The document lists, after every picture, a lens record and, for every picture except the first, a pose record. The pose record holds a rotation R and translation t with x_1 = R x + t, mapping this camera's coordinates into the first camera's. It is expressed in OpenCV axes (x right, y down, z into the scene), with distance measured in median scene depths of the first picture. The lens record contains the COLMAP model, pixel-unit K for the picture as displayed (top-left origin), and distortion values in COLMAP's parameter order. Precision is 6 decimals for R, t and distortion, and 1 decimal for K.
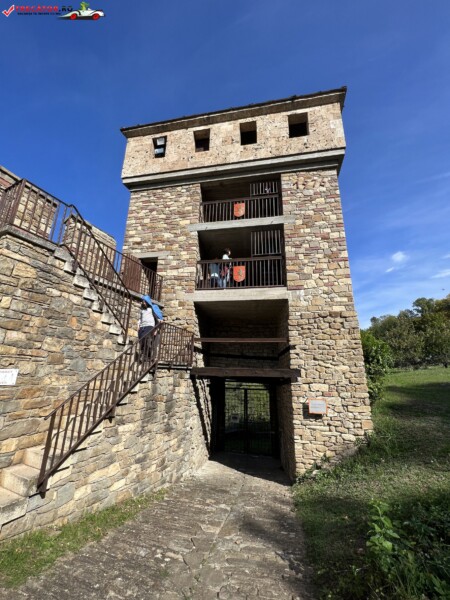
lens RADIAL K [[239.1, 0, 222.3], [0, 239.1, 301.0], [0, 0, 1]] dist [0.000250, 0.000561]
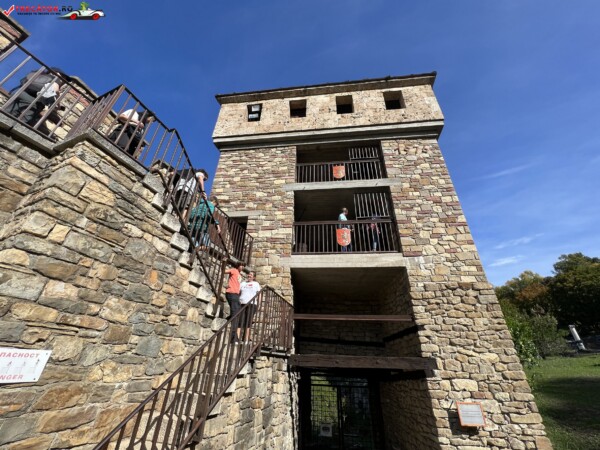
lens RADIAL K [[239.1, 0, 298.9], [0, 239.1, 226.7], [0, 0, 1]] dist [0.000250, 0.000561]
pose [[0.997382, 0.040459, 0.059933, -0.144673], [-0.025623, 0.972783, -0.230299, 0.053210], [-0.067620, 0.228160, 0.971273, 0.157644]]
